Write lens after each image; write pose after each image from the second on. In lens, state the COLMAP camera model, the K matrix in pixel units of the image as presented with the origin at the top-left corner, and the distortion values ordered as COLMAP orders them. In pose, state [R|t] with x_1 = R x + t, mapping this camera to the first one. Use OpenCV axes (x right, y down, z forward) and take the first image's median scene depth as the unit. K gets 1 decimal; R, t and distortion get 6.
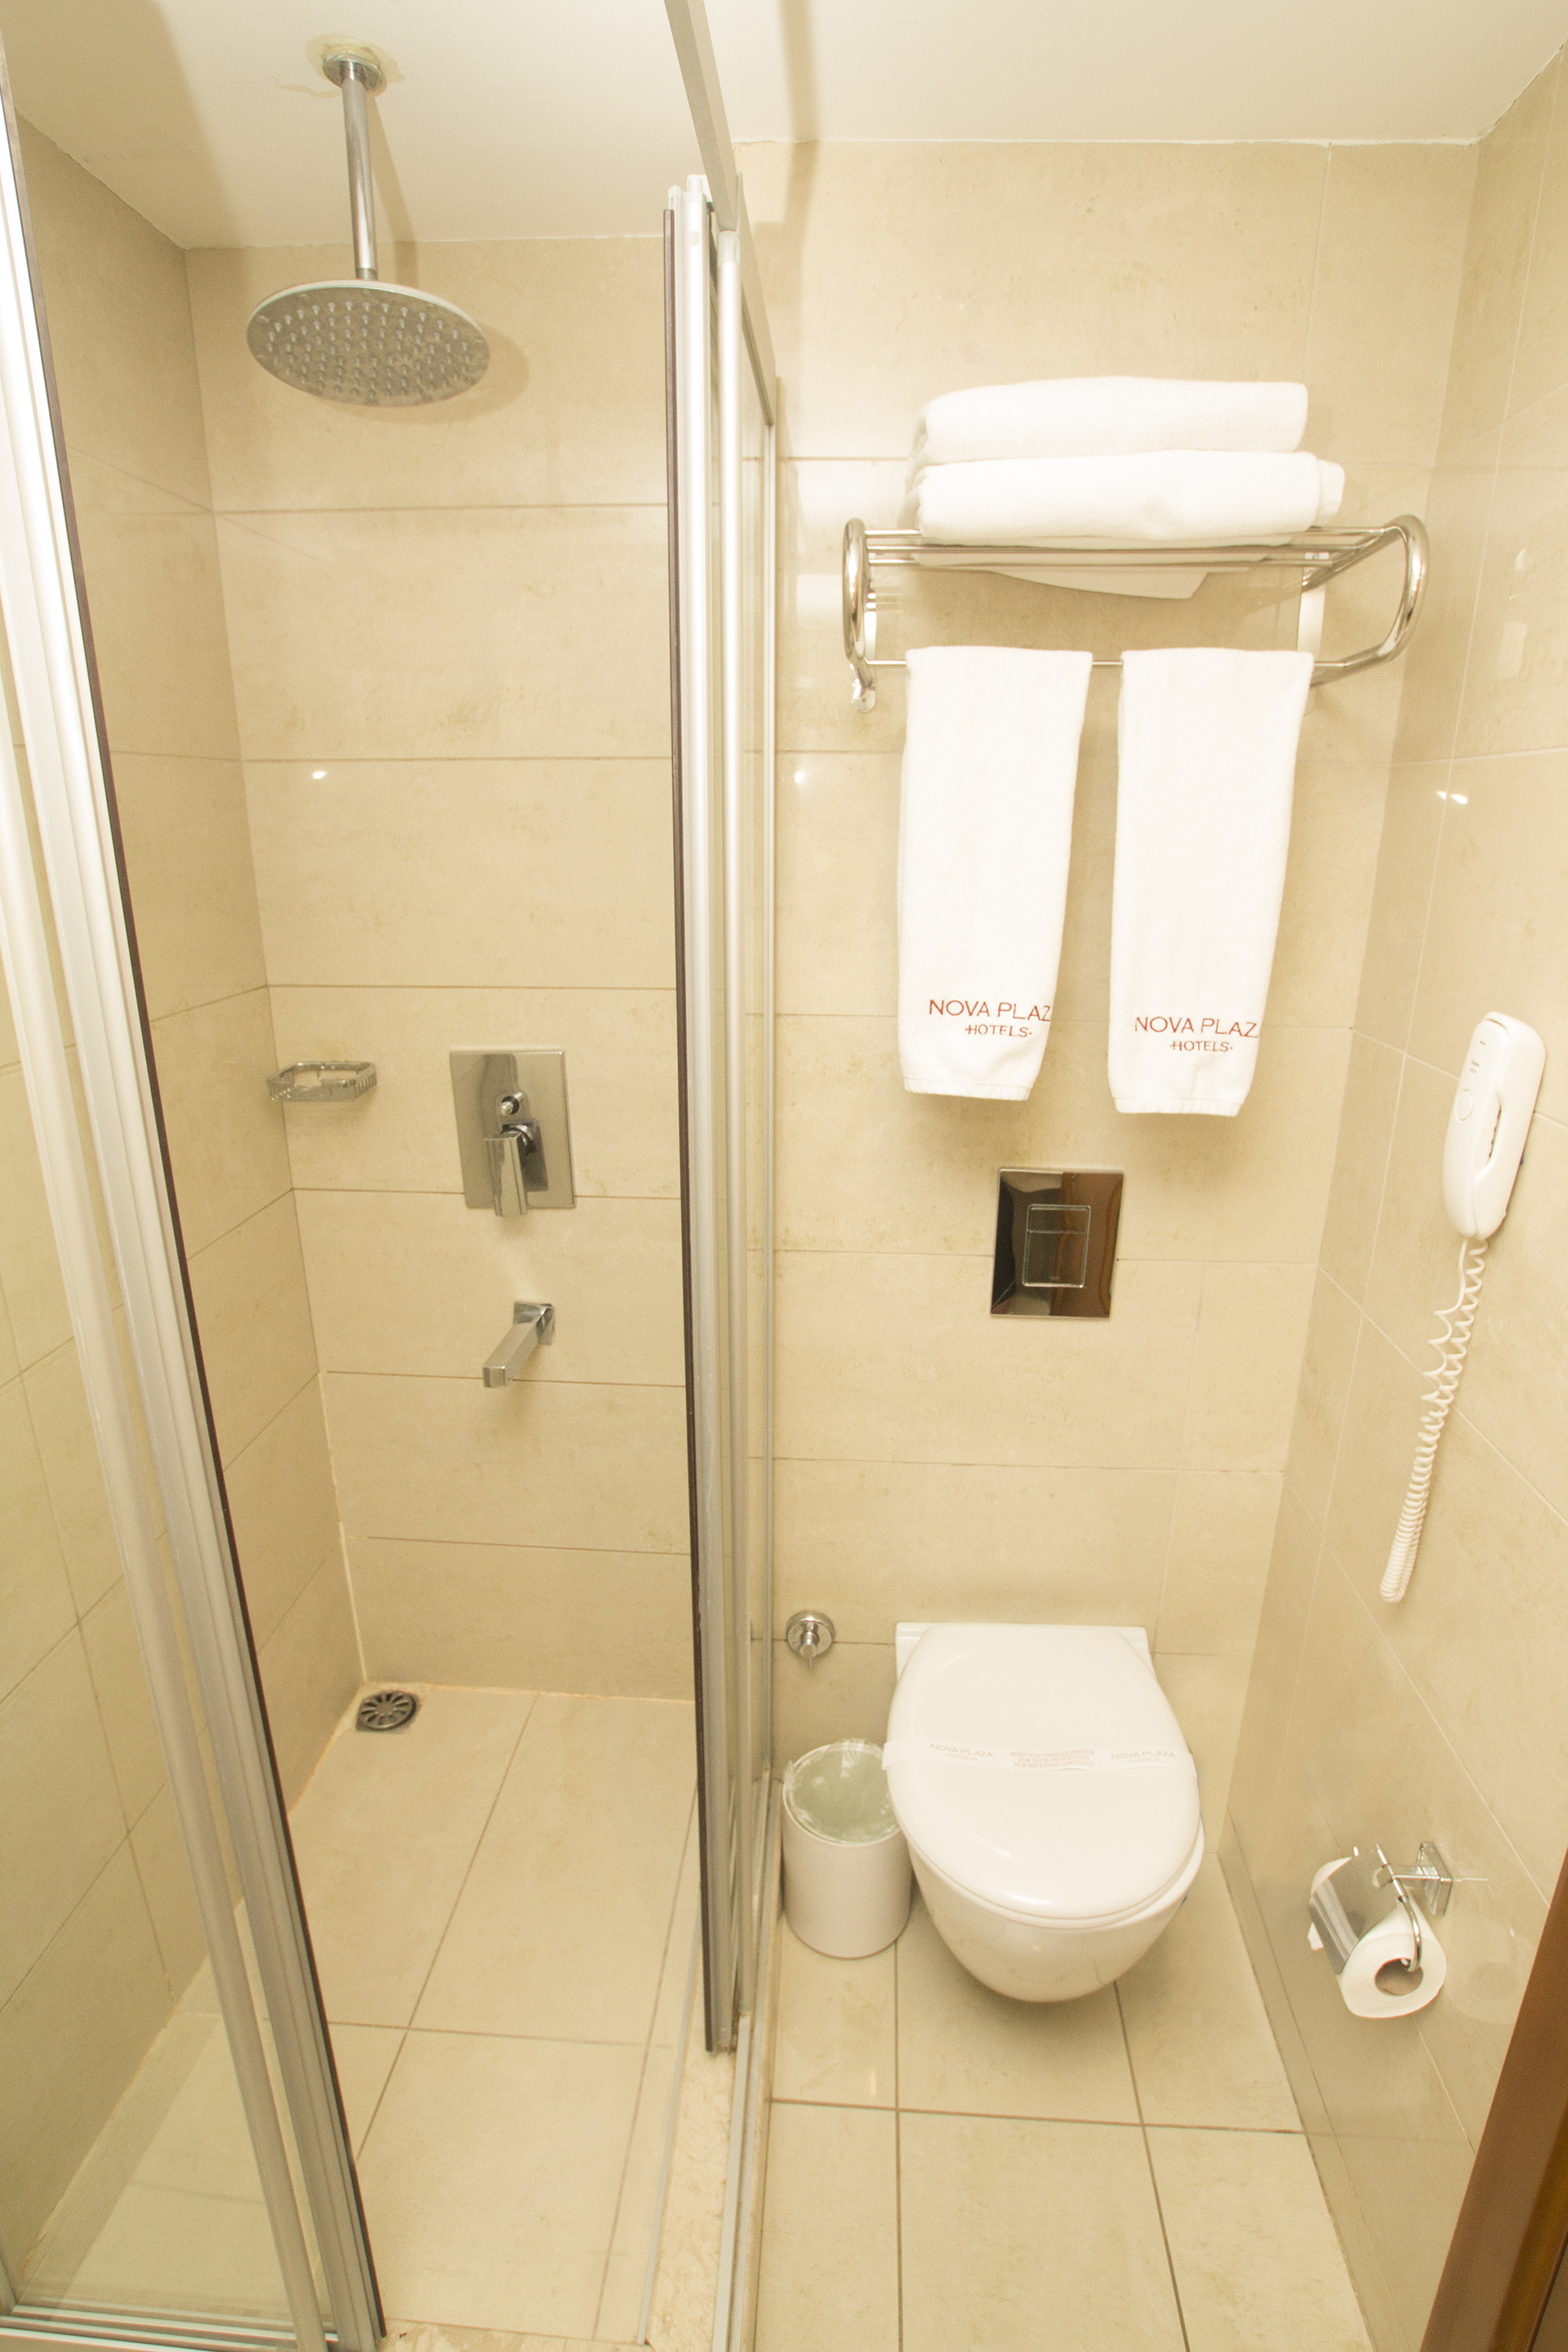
lens RADIAL K [[1185.2, 0, 792.8], [0, 1185.2, 1179.2], [0, 0, 1]] dist [-0.059544, 0.030304]
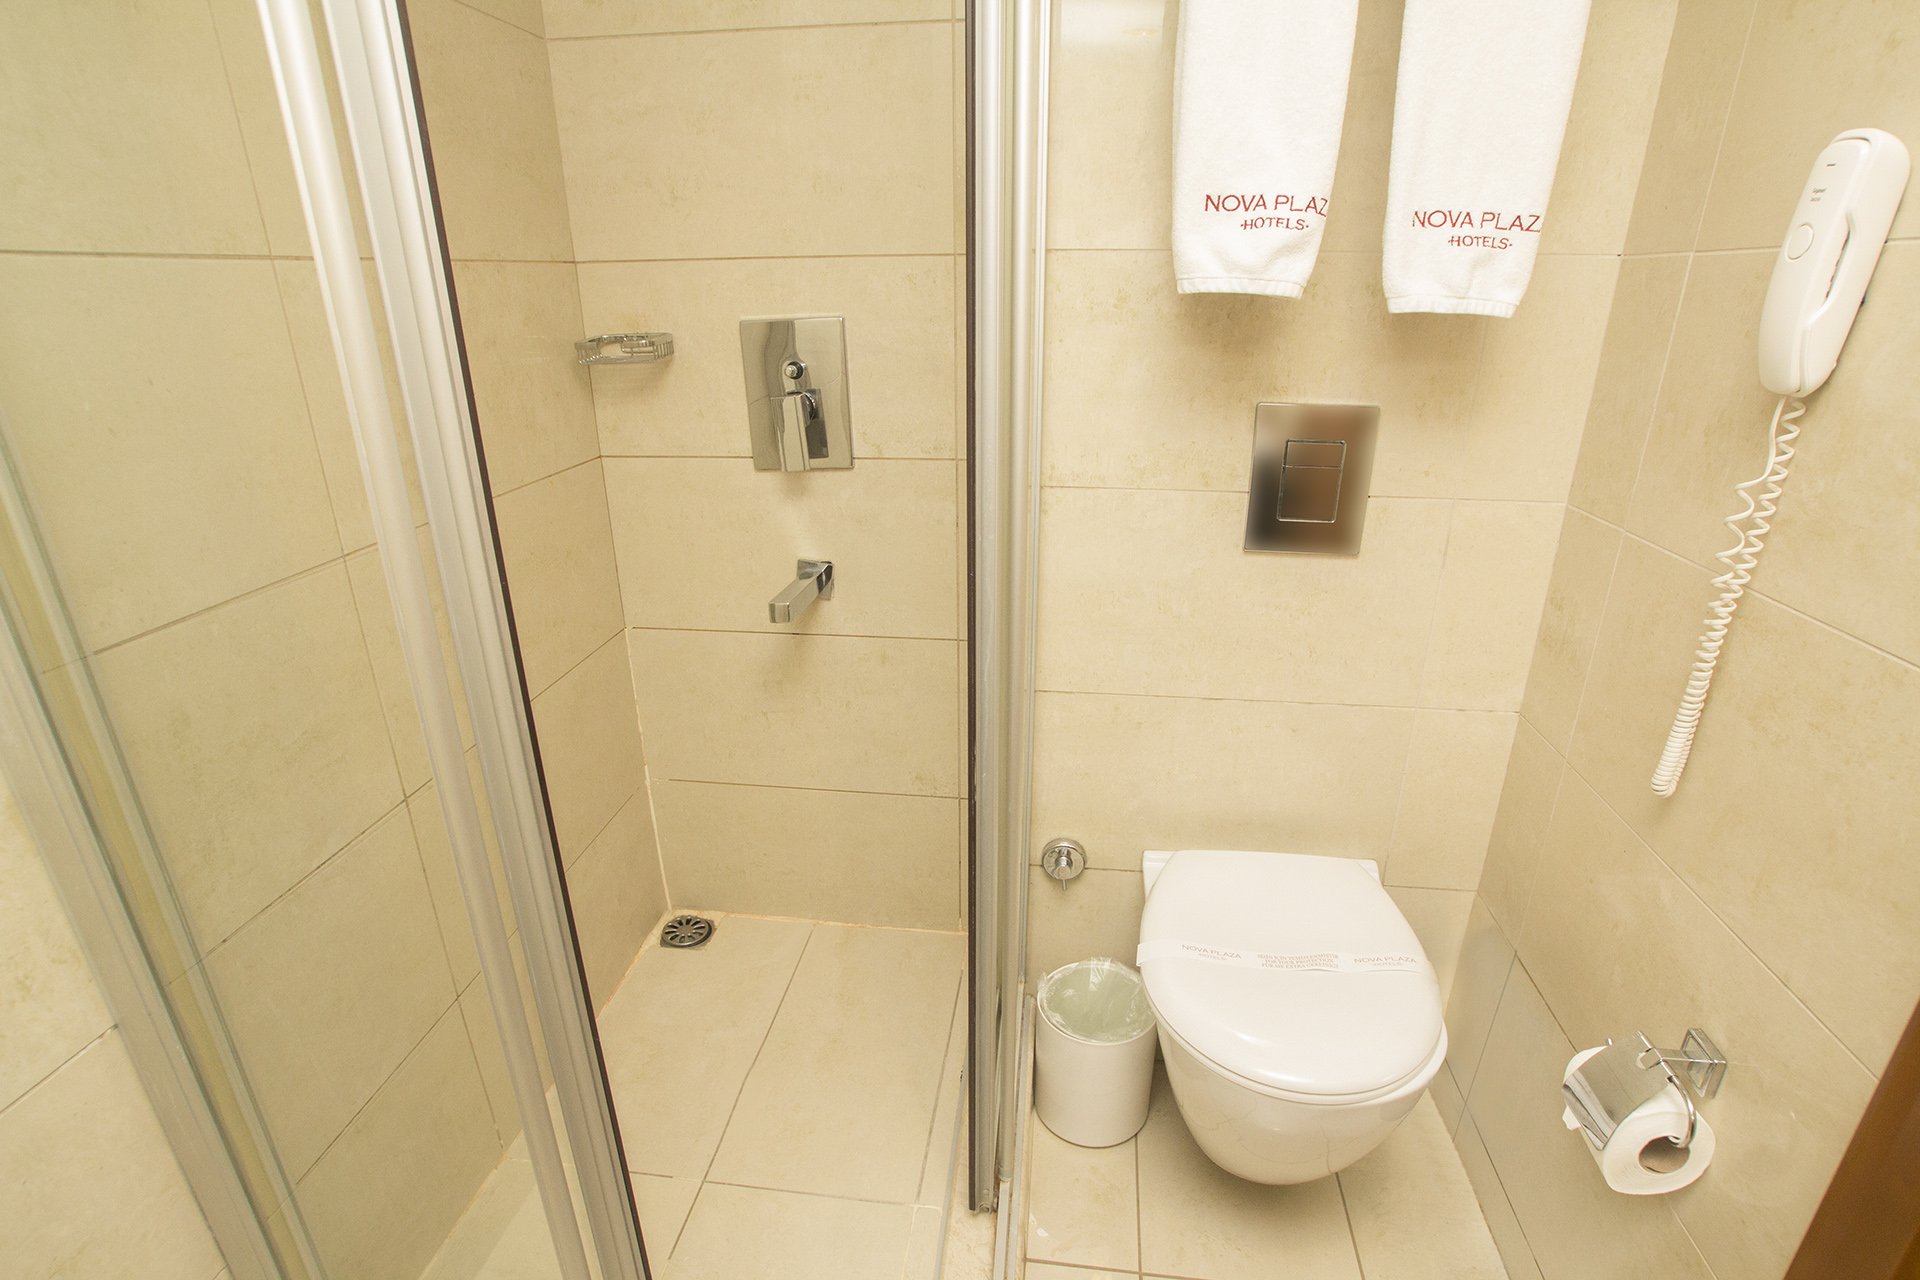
lens RADIAL K [[967.5, 0, 964.9], [0, 967.5, 642.5], [0, 0, 1]] dist [-0.059544, 0.030304]
pose [[0.998005, 0.013362, -0.061701, -0.027217], [-0.009455, 0.997957, 0.063193, 0.144602], [0.062419, -0.062484, 0.996092, 0.125660]]
